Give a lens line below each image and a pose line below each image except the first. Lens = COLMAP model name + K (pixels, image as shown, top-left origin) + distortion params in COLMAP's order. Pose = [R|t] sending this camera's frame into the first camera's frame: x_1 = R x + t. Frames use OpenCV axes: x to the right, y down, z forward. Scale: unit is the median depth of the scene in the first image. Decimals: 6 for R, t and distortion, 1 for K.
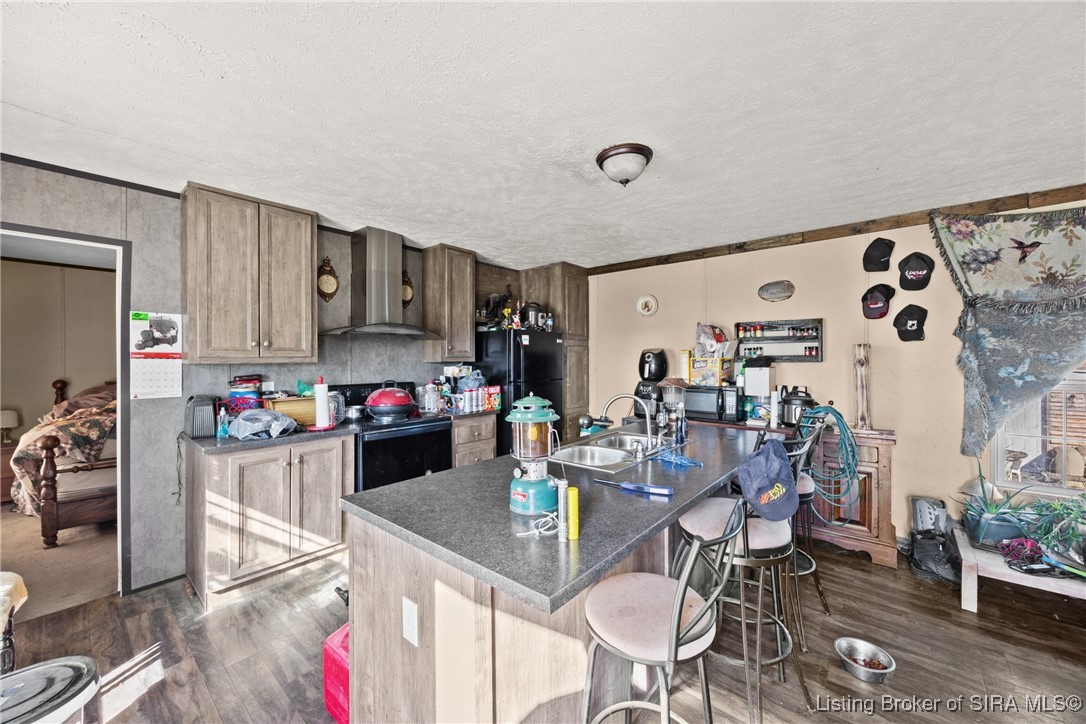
lens RADIAL K [[415.3, 0, 546.6], [0, 415.3, 362.1], [0, 0, 1]] dist [-0.003186, -0.000307]
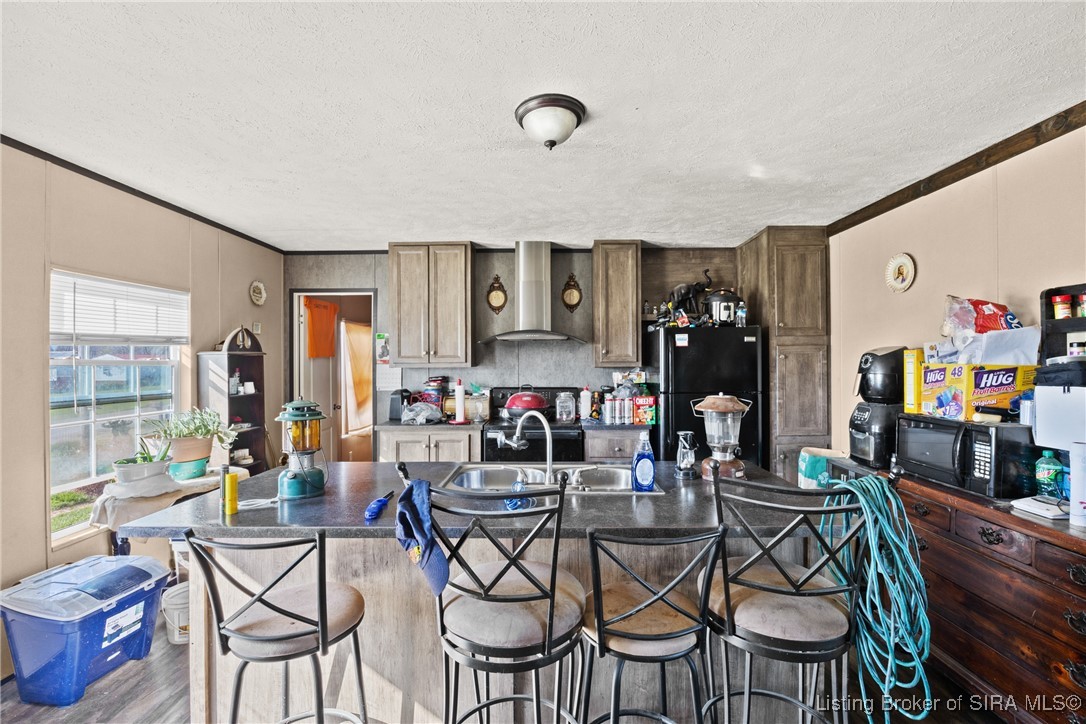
lens RADIAL K [[473.9, 0, 546.4], [0, 473.9, 364.7], [0, 0, 1]] dist [-0.004134, -0.000136]
pose [[0.643710, 0.004717, -0.765255, 0.509844], [-0.003079, 0.999989, 0.003573, -0.009695], [0.765263, 0.000056, 0.643717, 0.237863]]
